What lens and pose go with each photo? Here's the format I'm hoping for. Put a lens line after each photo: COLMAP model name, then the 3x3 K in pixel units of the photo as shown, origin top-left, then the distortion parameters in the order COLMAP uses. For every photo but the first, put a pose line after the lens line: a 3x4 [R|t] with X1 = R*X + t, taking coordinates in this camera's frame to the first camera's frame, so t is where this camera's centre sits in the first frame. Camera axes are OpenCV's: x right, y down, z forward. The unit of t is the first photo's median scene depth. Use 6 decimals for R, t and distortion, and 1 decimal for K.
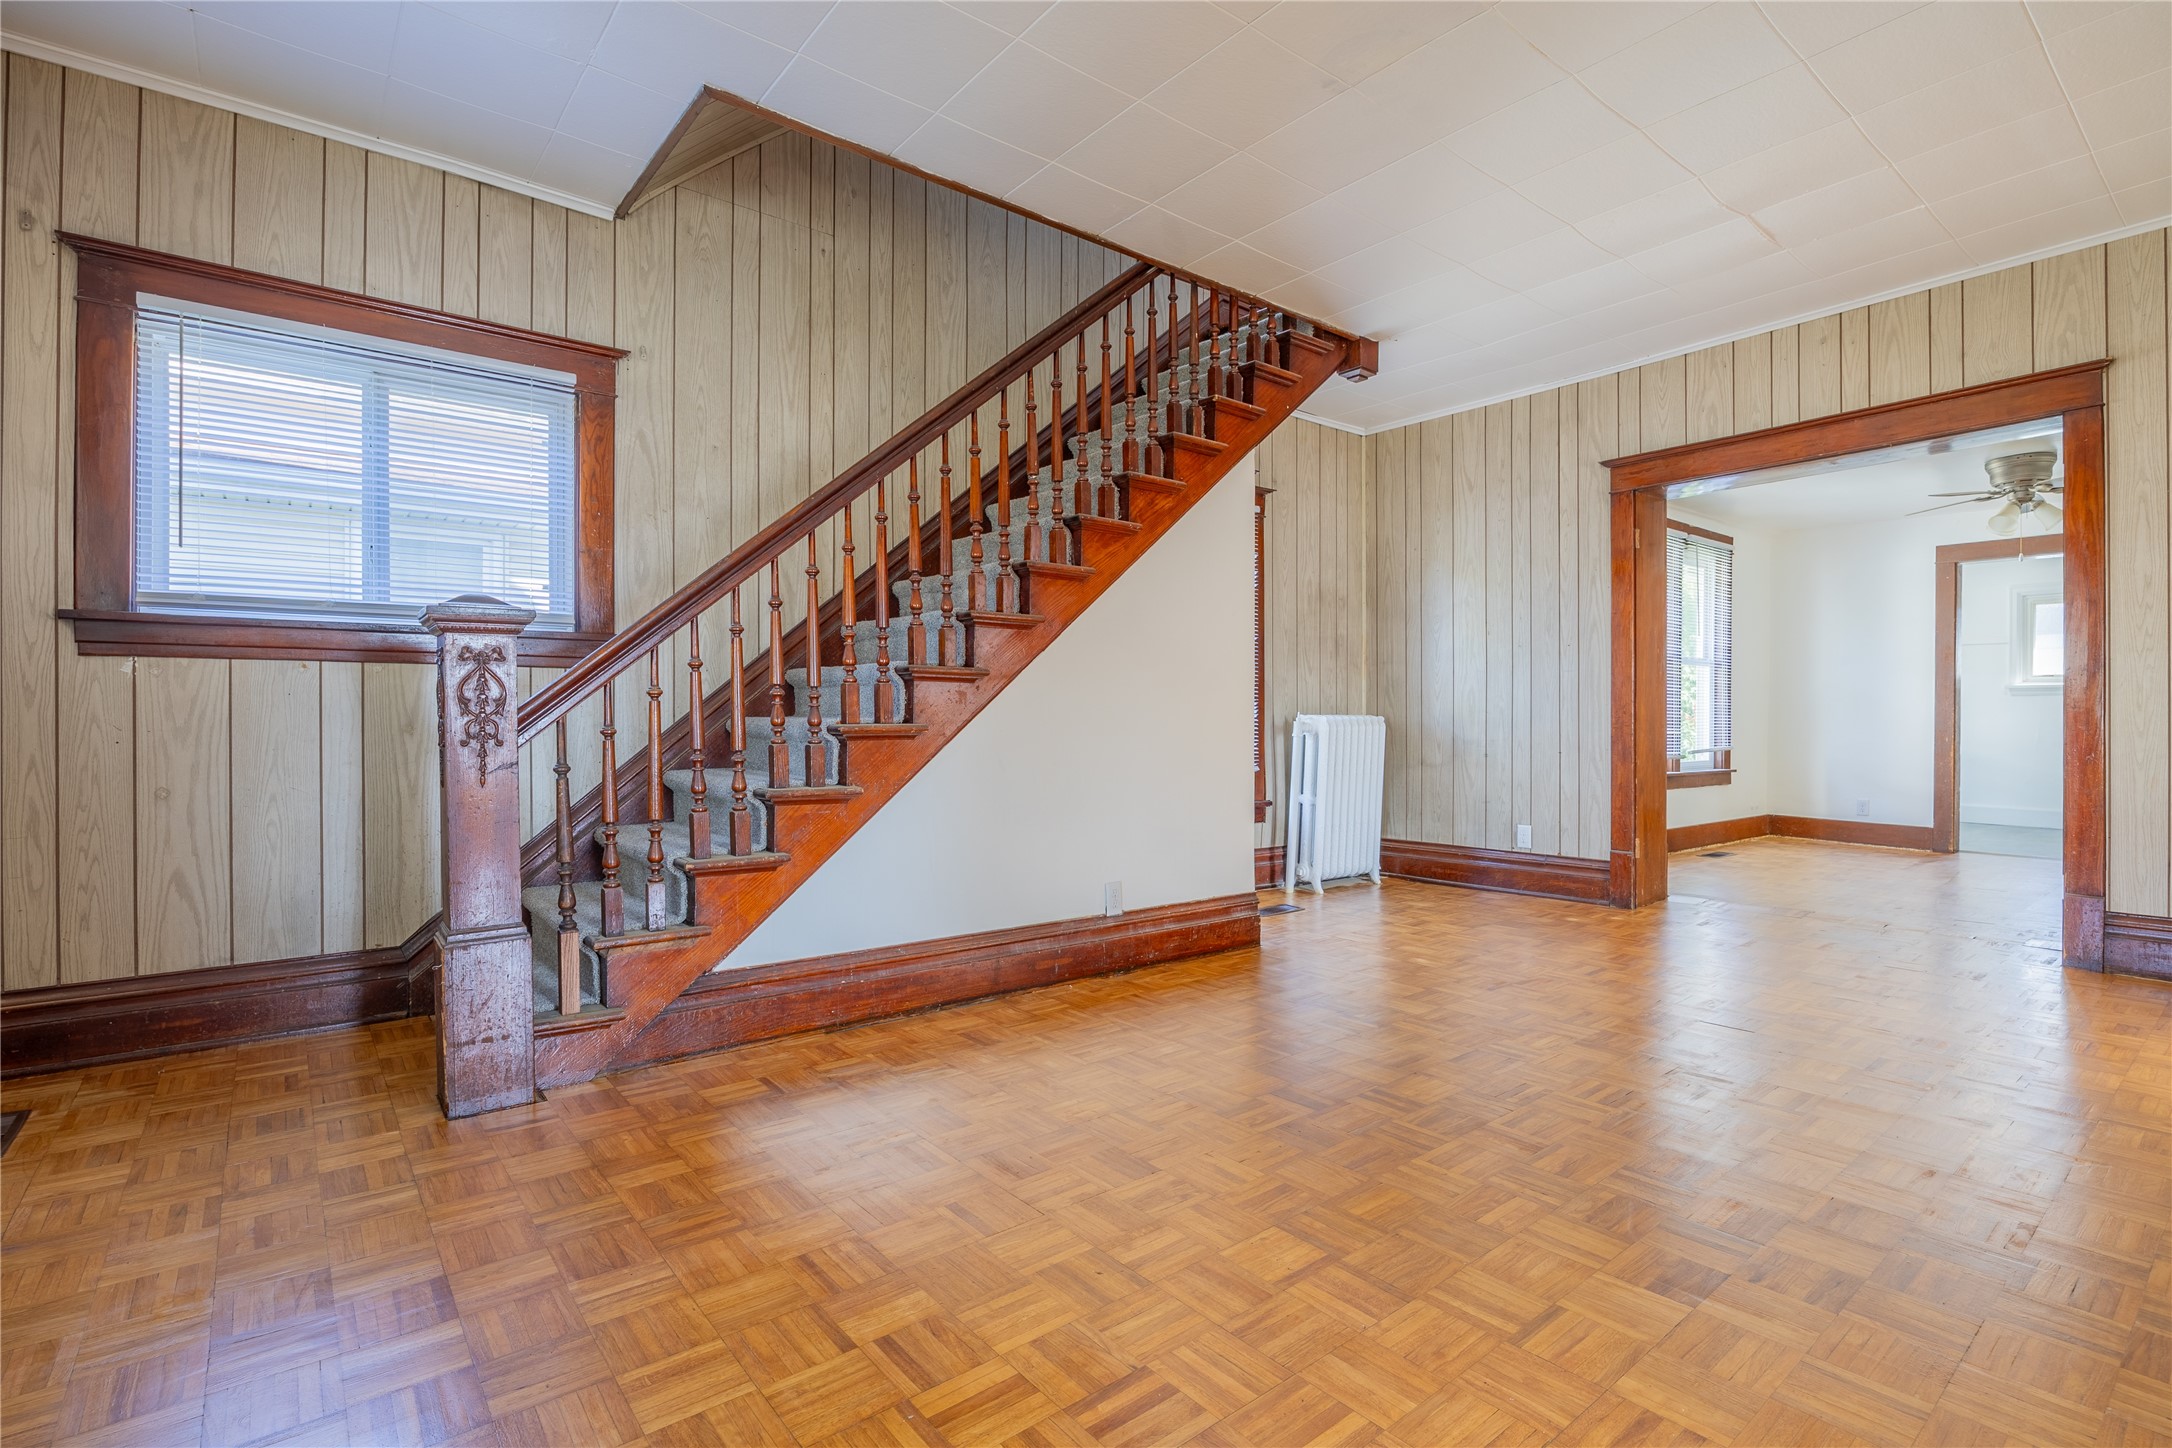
lens RADIAL K [[1013.1, 0, 1083.4], [0, 1013.1, 721.5], [0, 0, 1]] dist [-0.017931, -0.000125]
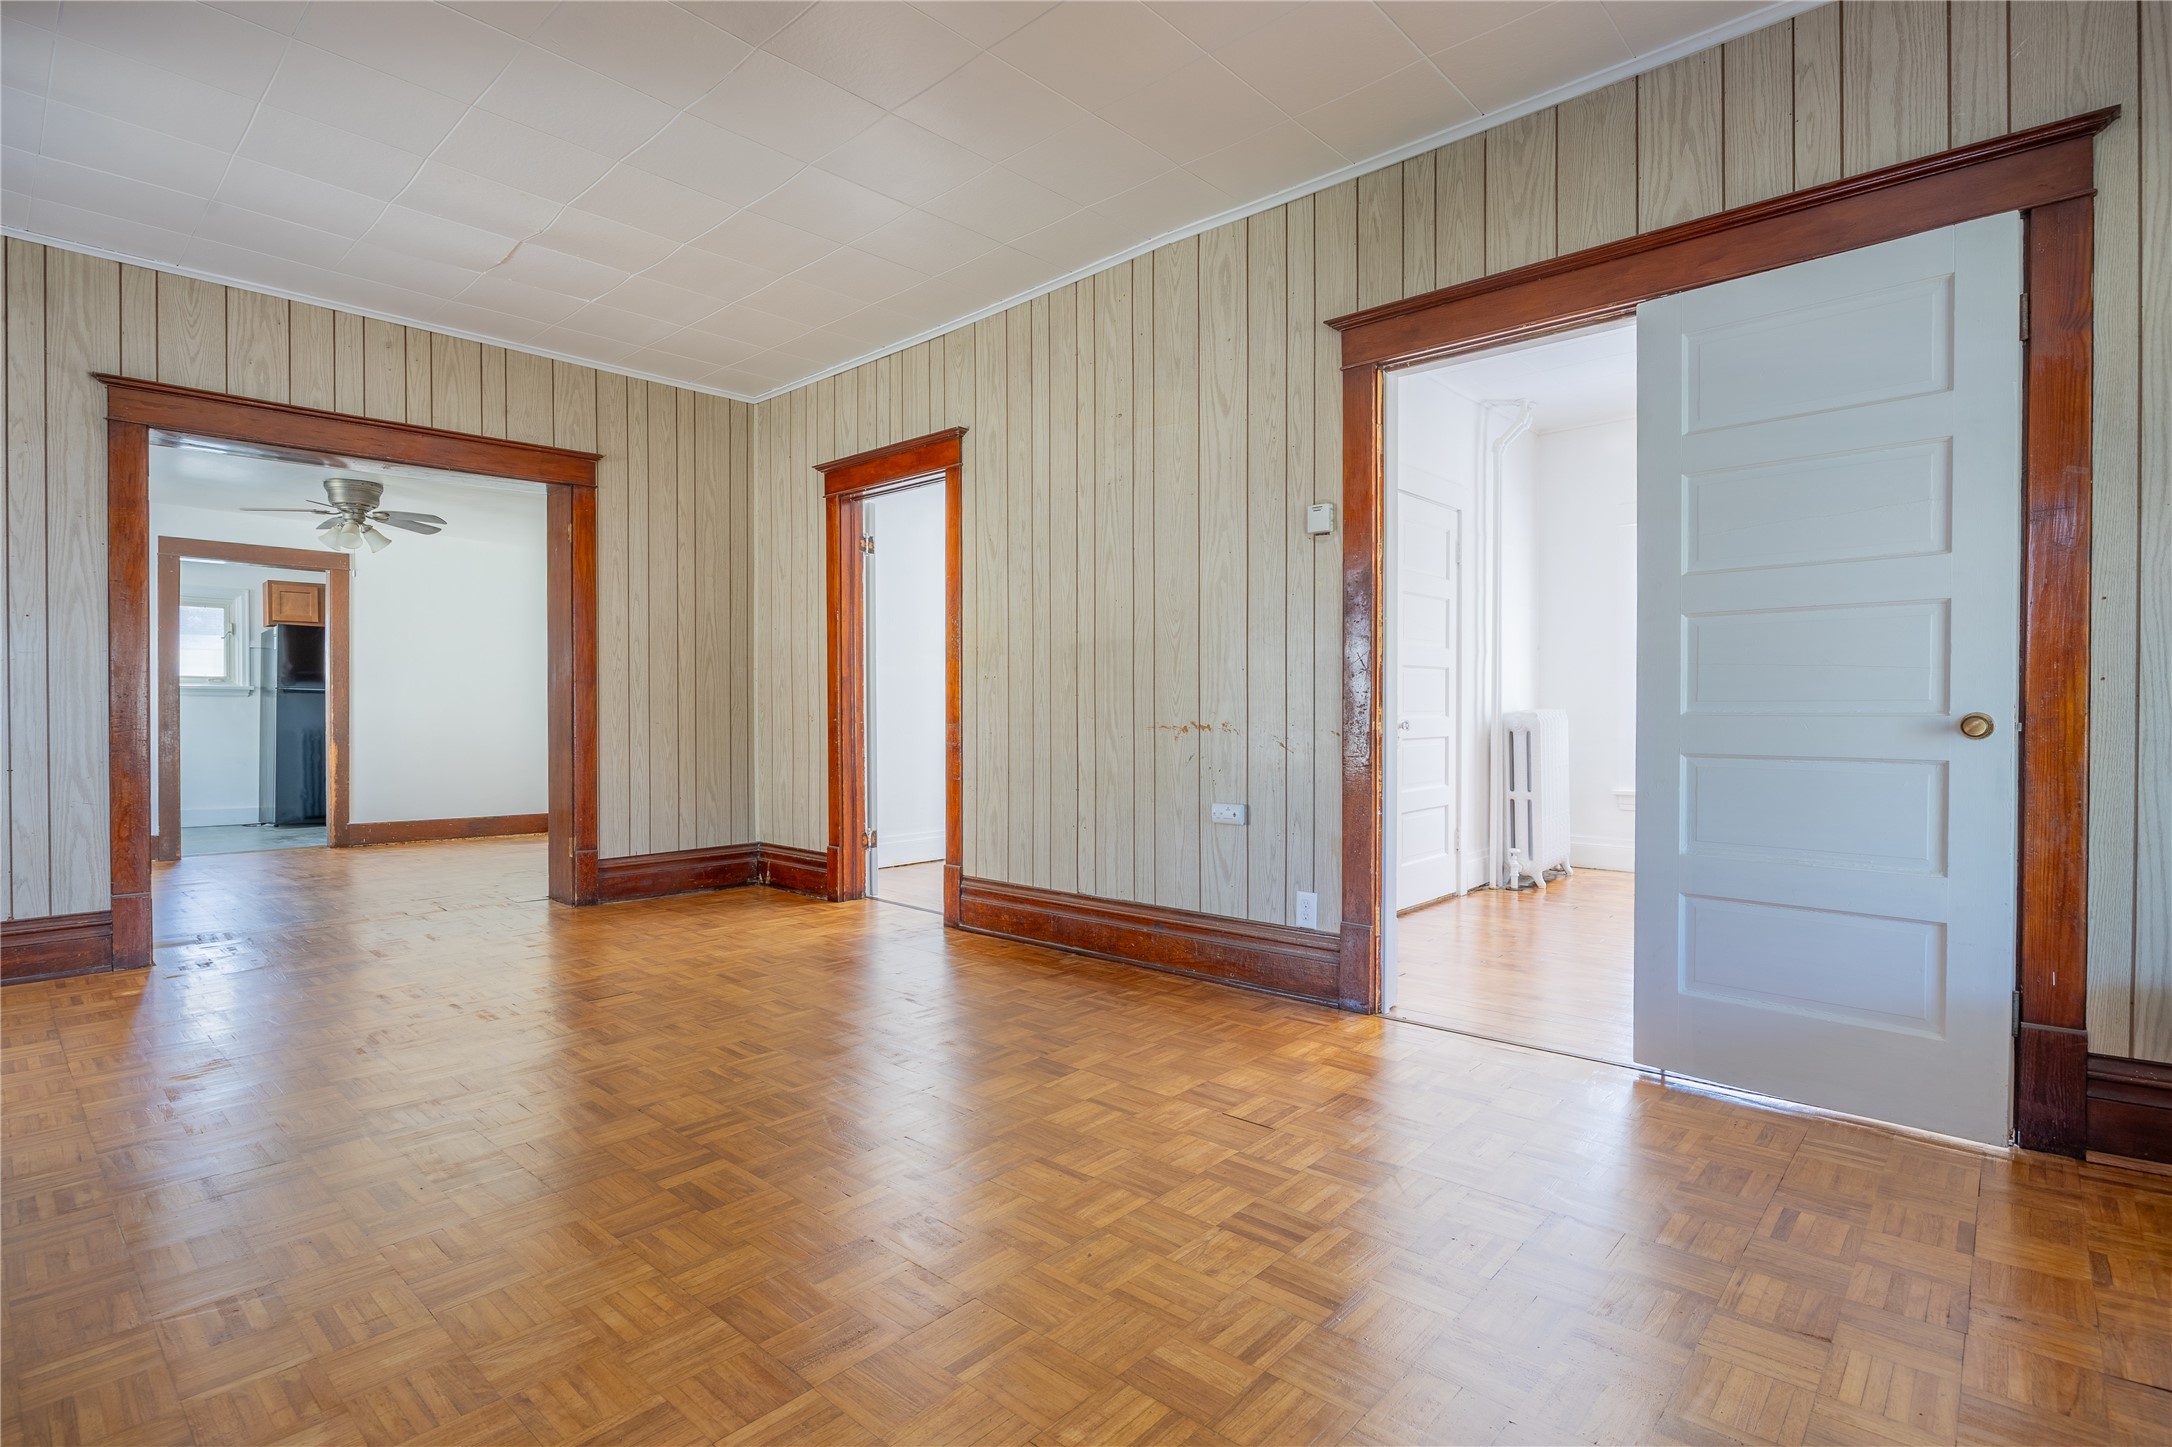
lens RADIAL K [[1041.9, 0, 1114.4], [0, 1041.9, 721.7], [0, 0, 1]] dist [-0.020856, 0.000357]
pose [[-0.179039, -0.003709, 0.983835, -0.479230], [0.004722, 0.999978, 0.004629, -0.002054], [-0.983831, 0.005474, -0.179018, 0.539453]]
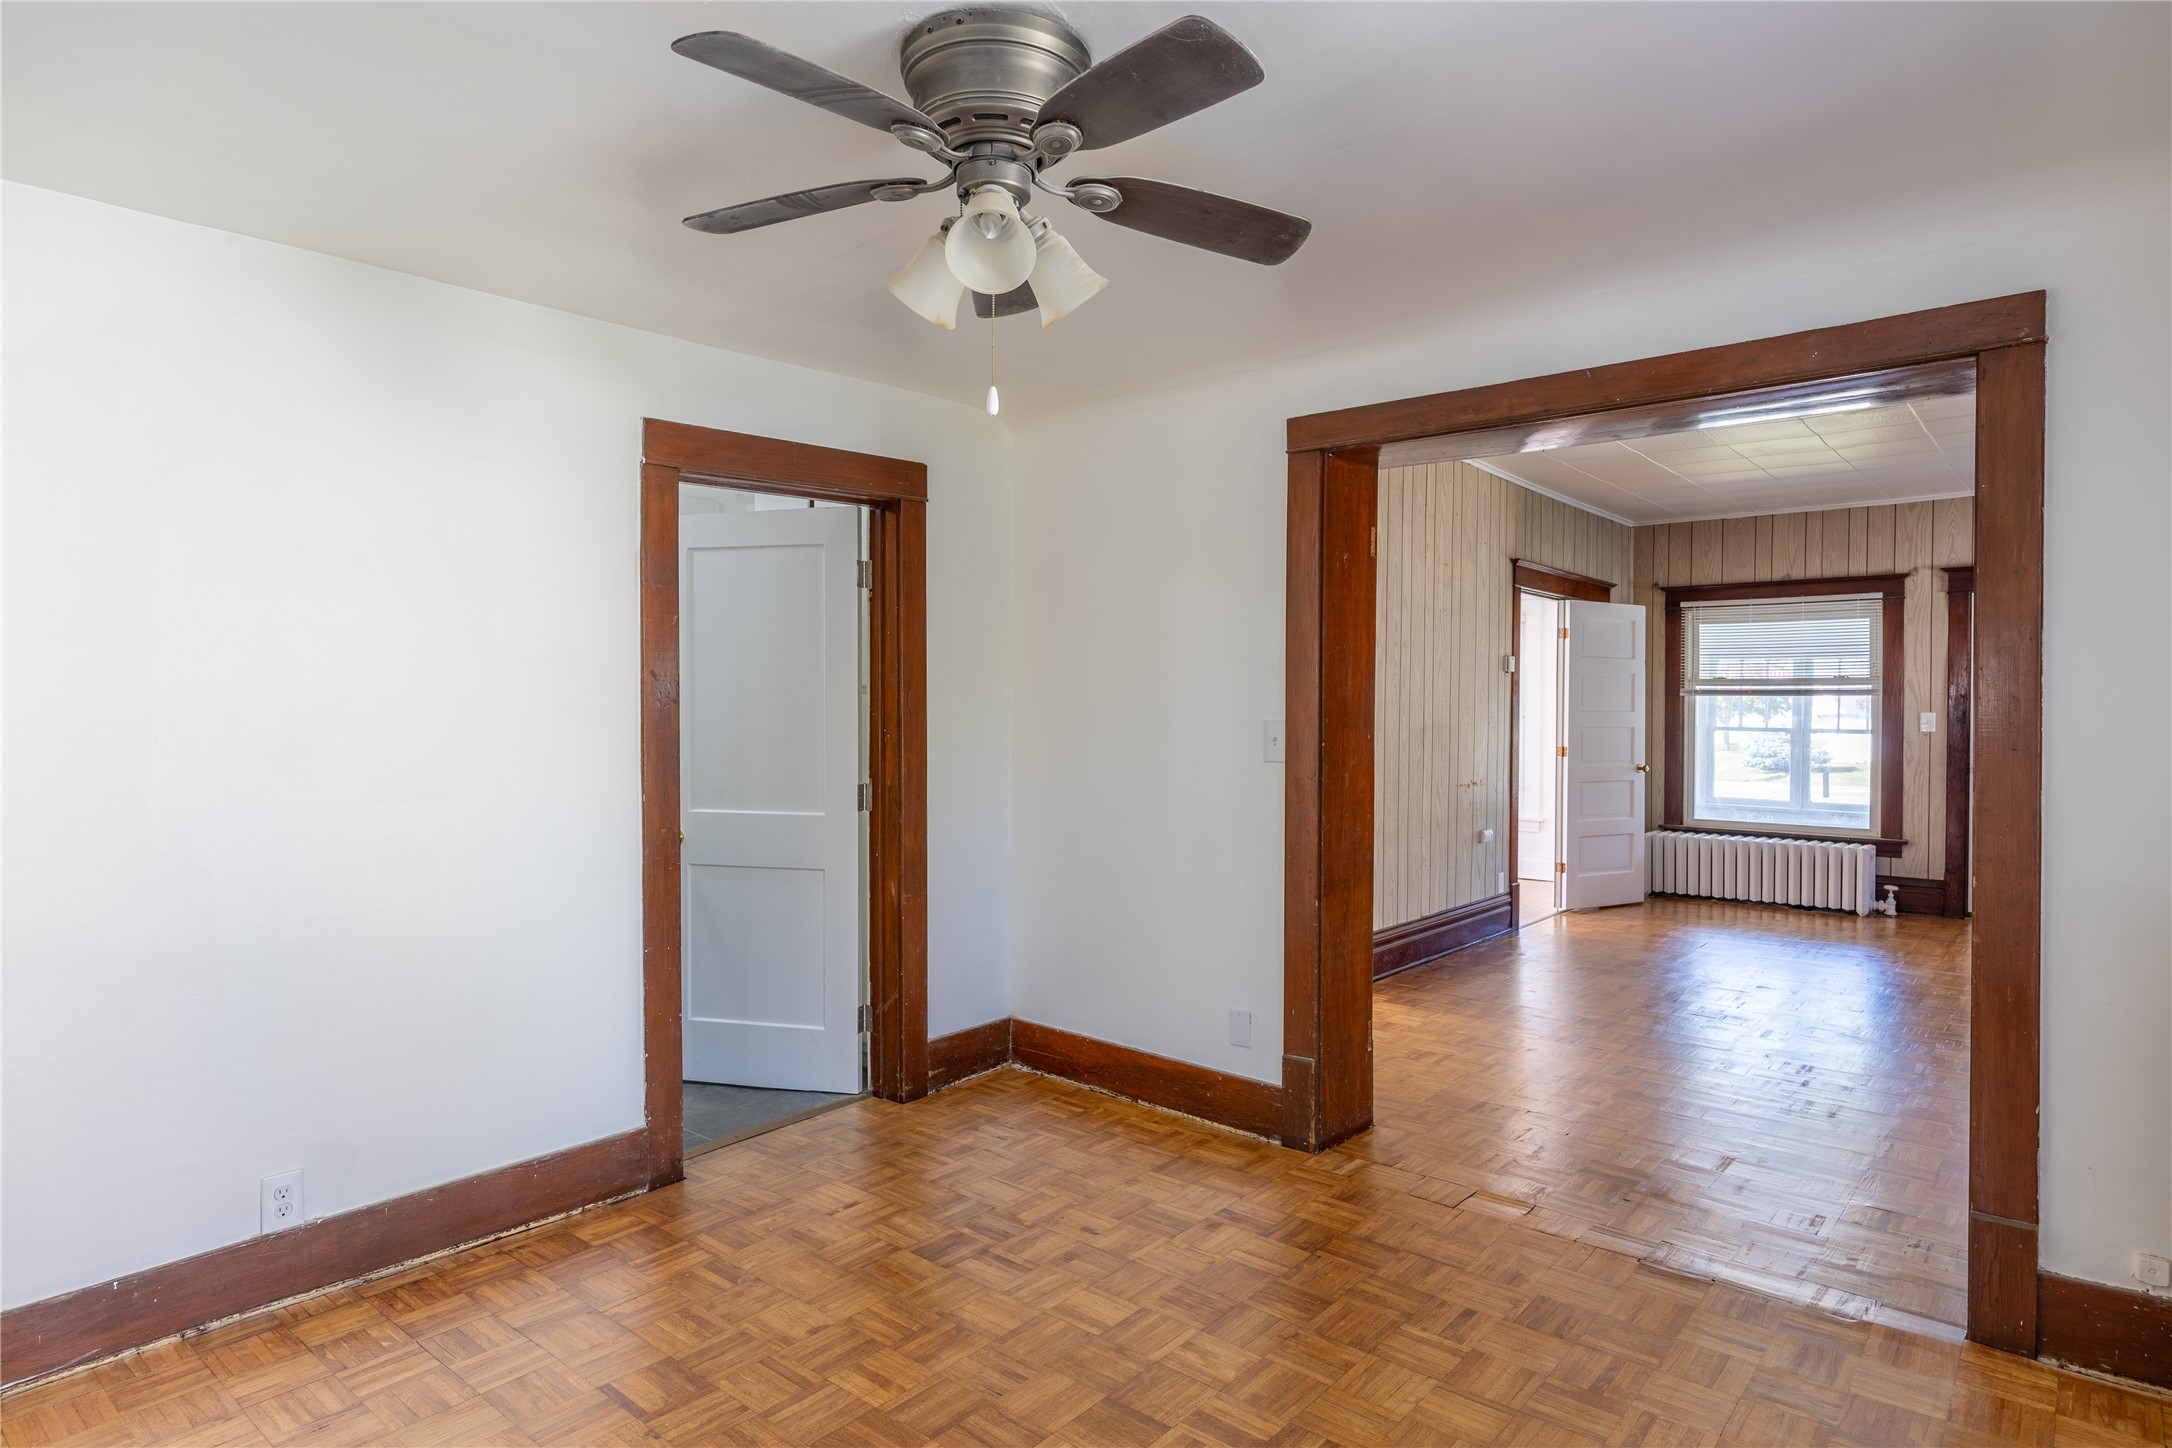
lens RADIAL K [[1174.8, 0, 1086.0], [0, 1174.8, 724.0], [0, 0, 1]] dist [-0.015404, 0.000633]
pose [[-0.983046, 0.004249, -0.183311, 1.390788], [0.001788, 0.999906, 0.013587, -0.106770], [0.183351, 0.013029, -0.982961, 1.905298]]
